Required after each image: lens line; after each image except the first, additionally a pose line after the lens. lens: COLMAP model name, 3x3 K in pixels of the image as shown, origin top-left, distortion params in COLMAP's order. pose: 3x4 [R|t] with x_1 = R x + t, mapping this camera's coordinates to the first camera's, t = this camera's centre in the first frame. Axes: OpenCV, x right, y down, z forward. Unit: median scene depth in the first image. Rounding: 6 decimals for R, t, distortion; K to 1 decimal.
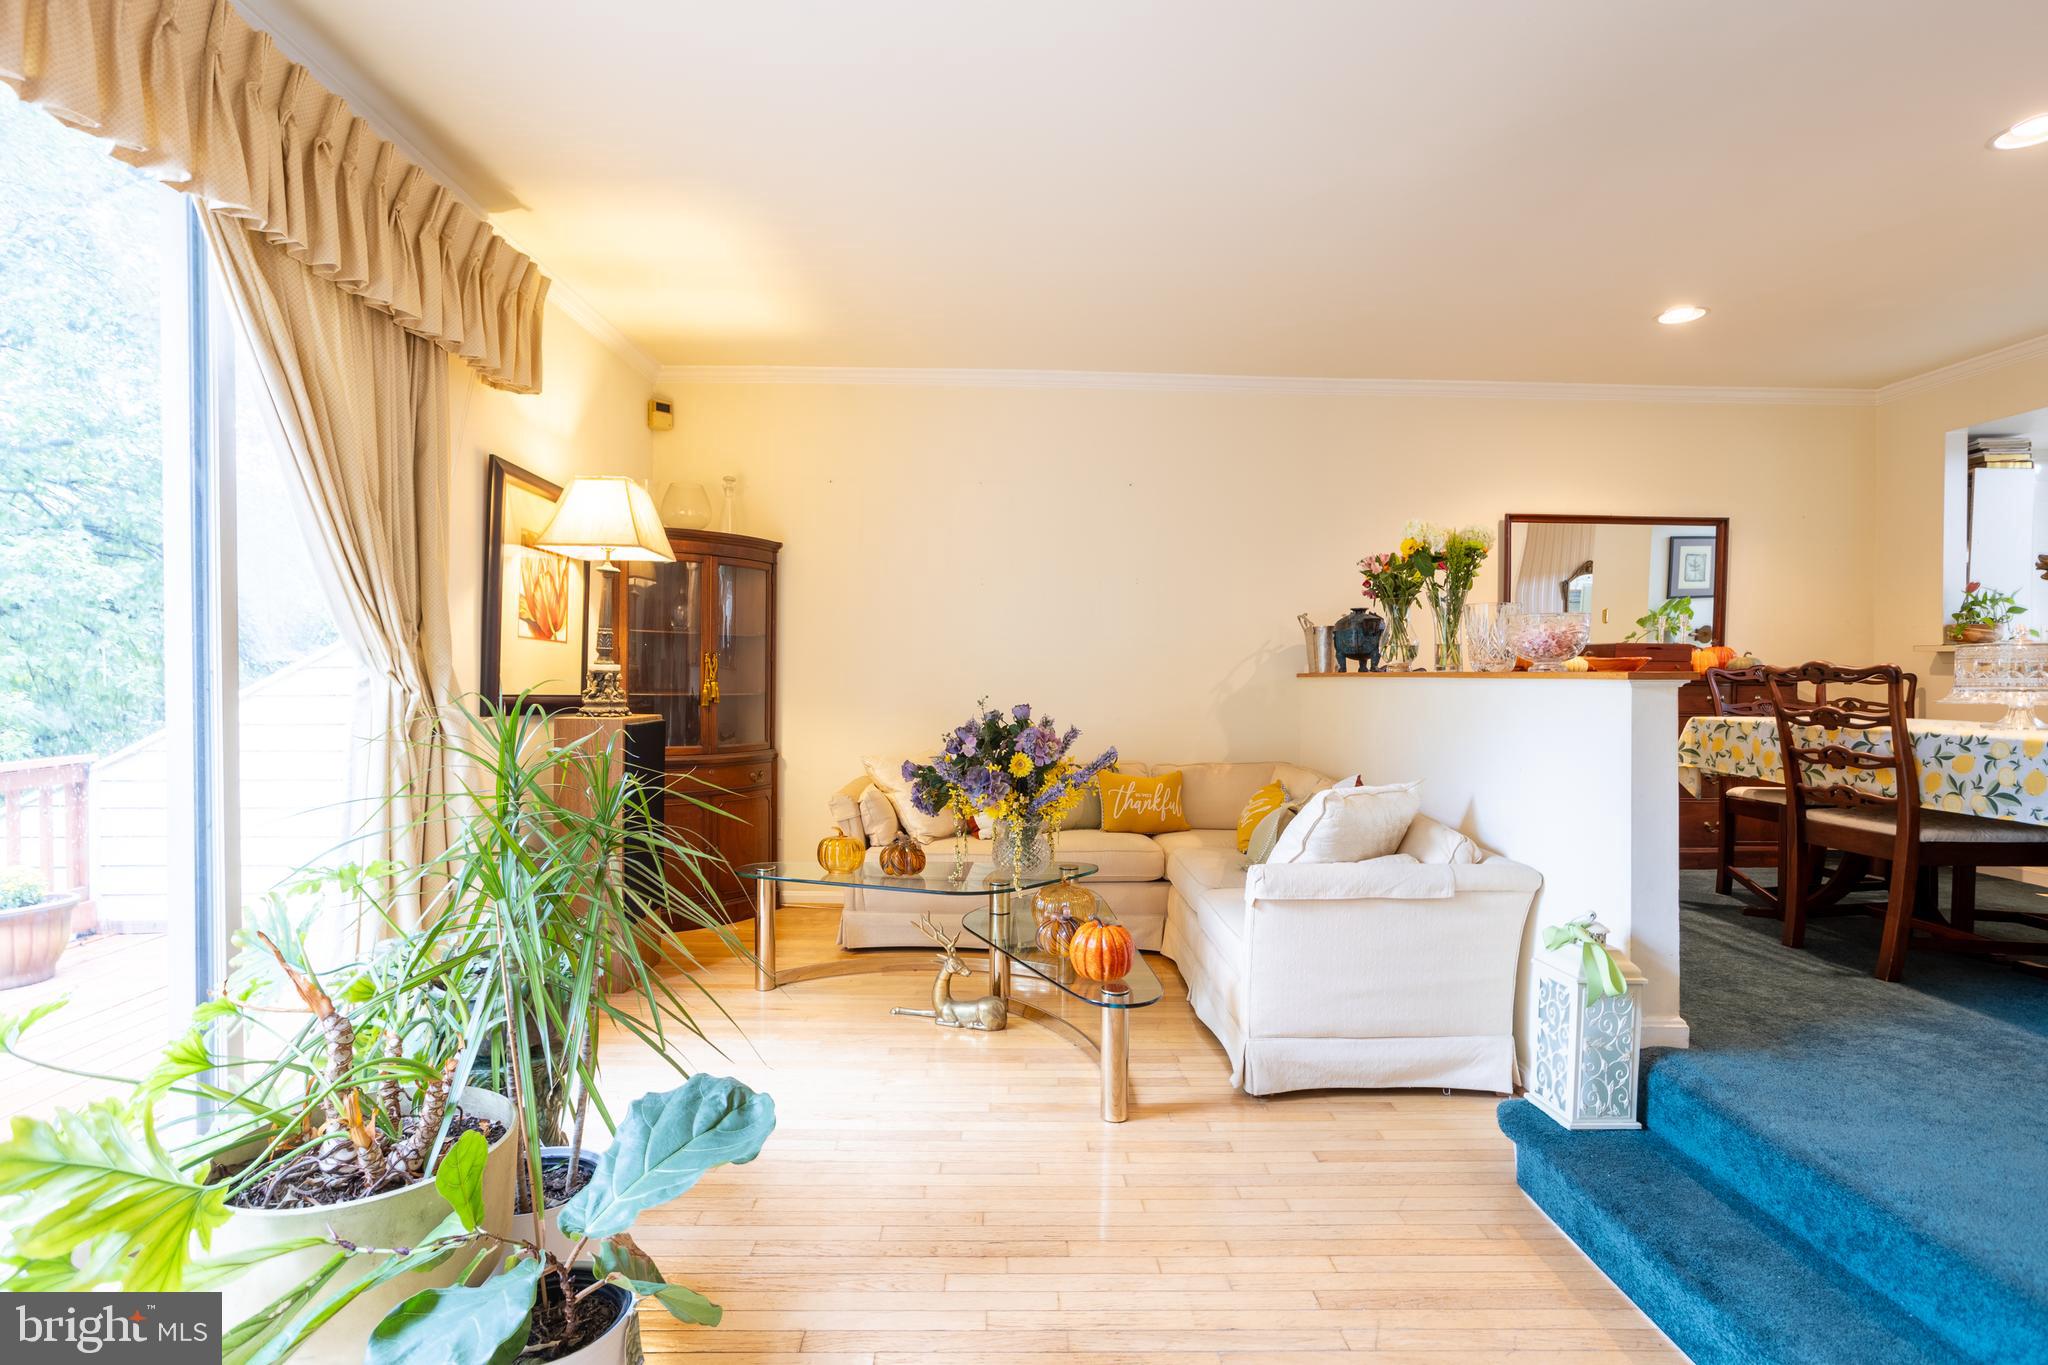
lens RADIAL K [[985.9, 0, 1022.8], [0, 985.9, 688.2], [0, 0, 1]] dist [-0.045616, 0.029912]
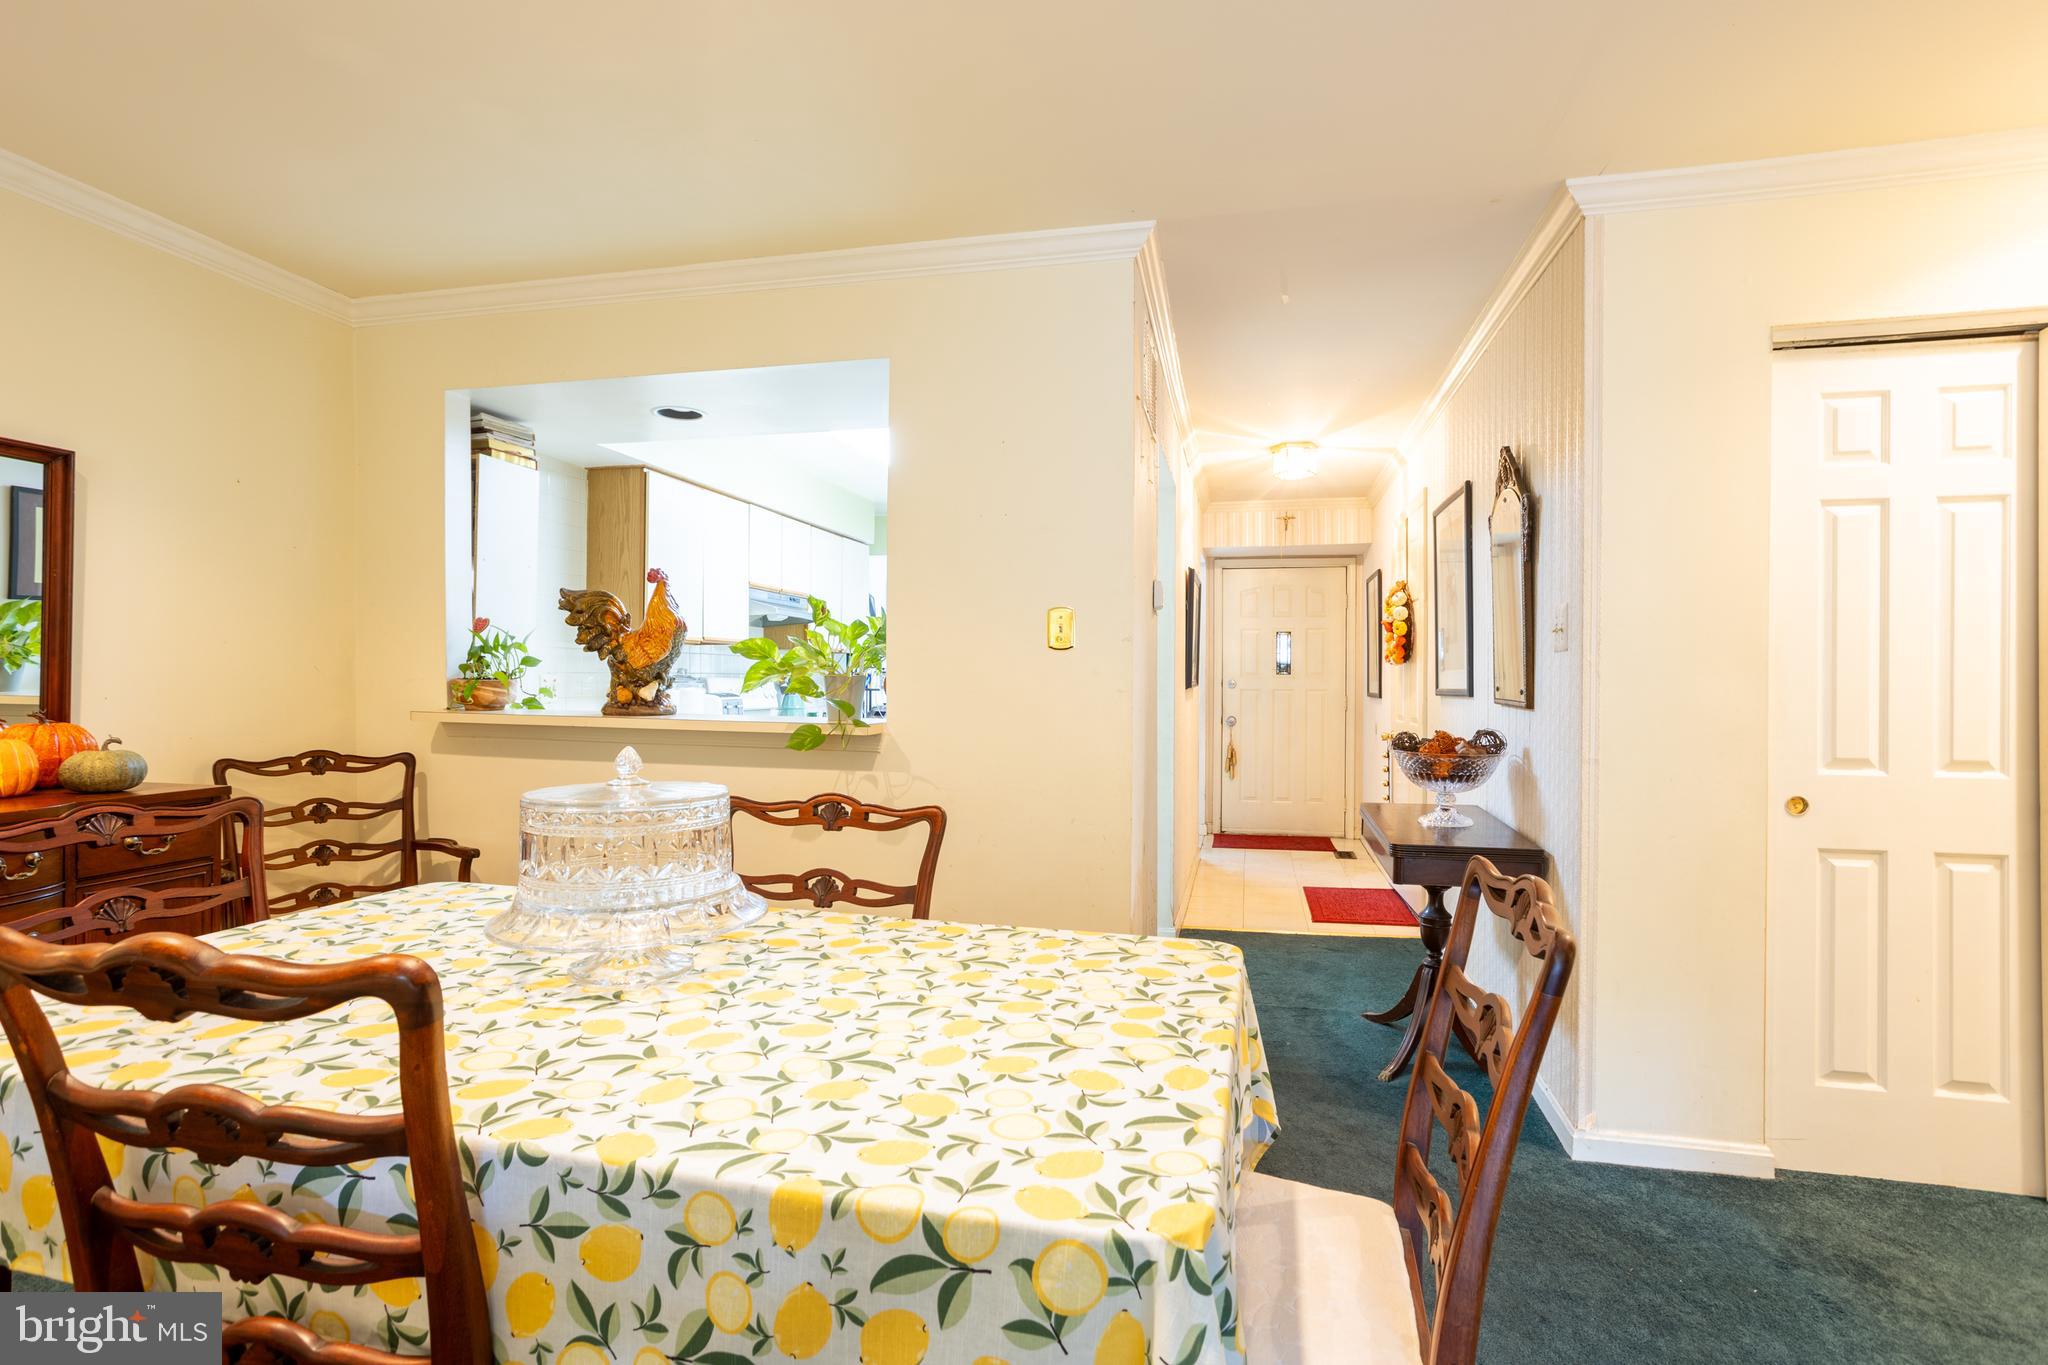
lens RADIAL K [[985.9, 0, 1022.8], [0, 985.9, 688.2], [0, 0, 1]] dist [-0.045616, 0.029912]
pose [[0.247064, -0.015678, 0.968872, 0.414346], [0.011173, 0.999849, 0.013330, -0.066148], [-0.968935, 0.007532, 0.247201, 0.469032]]
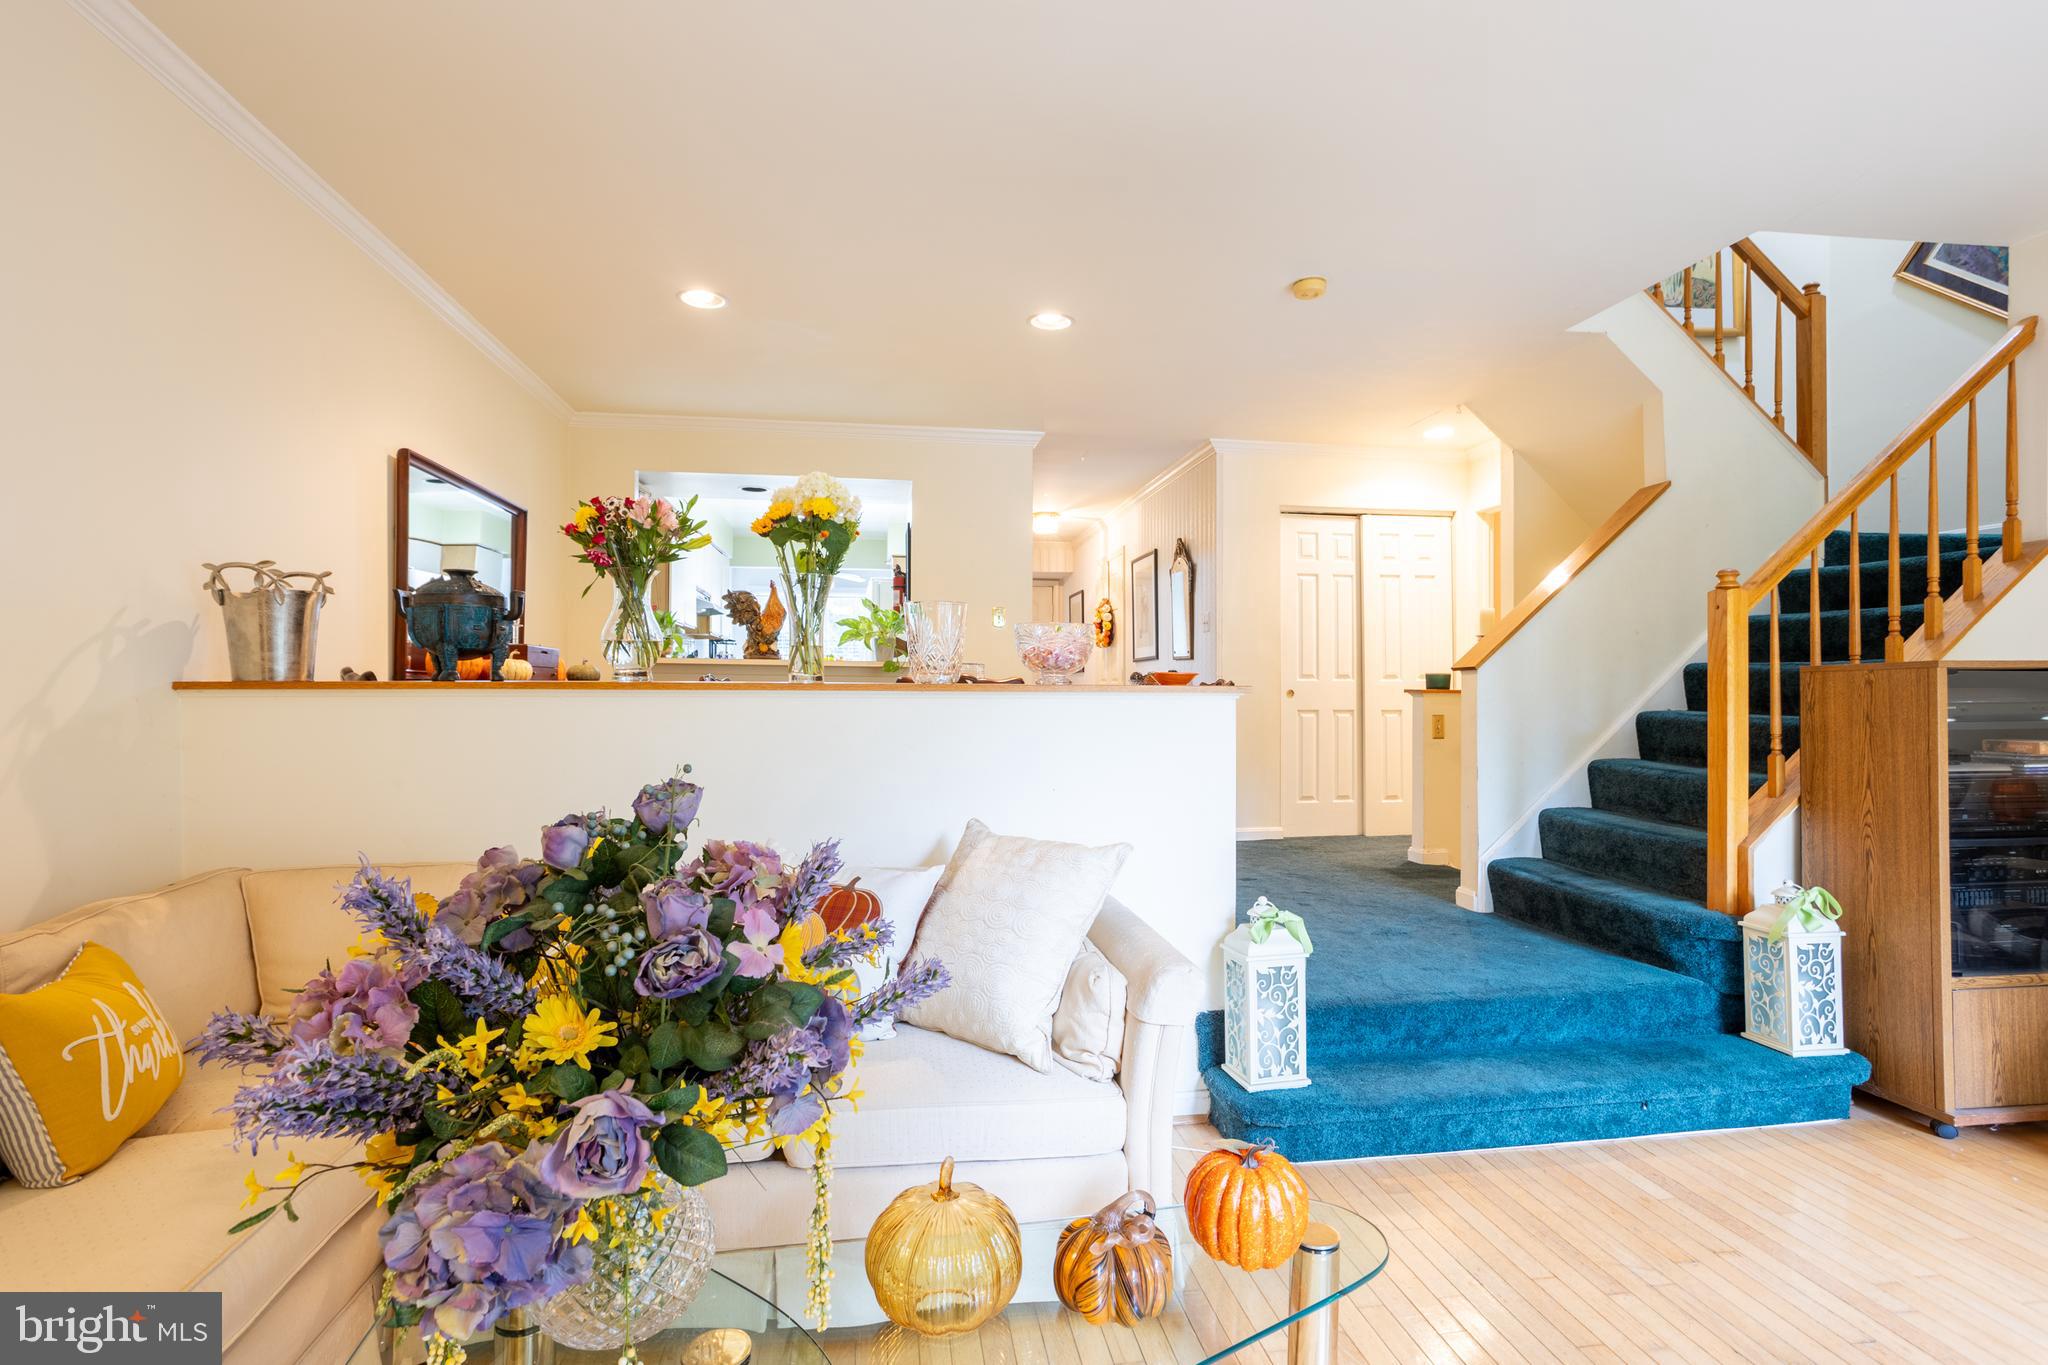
lens RADIAL K [[985.9, 0, 1022.8], [0, 985.9, 688.2], [0, 0, 1]] dist [-0.045616, 0.029912]
pose [[-0.123655, -0.006926, 0.992301, -0.263466], [0.010367, 0.999912, 0.008271, -0.012796], [-0.992271, 0.011310, -0.123573, 0.722348]]
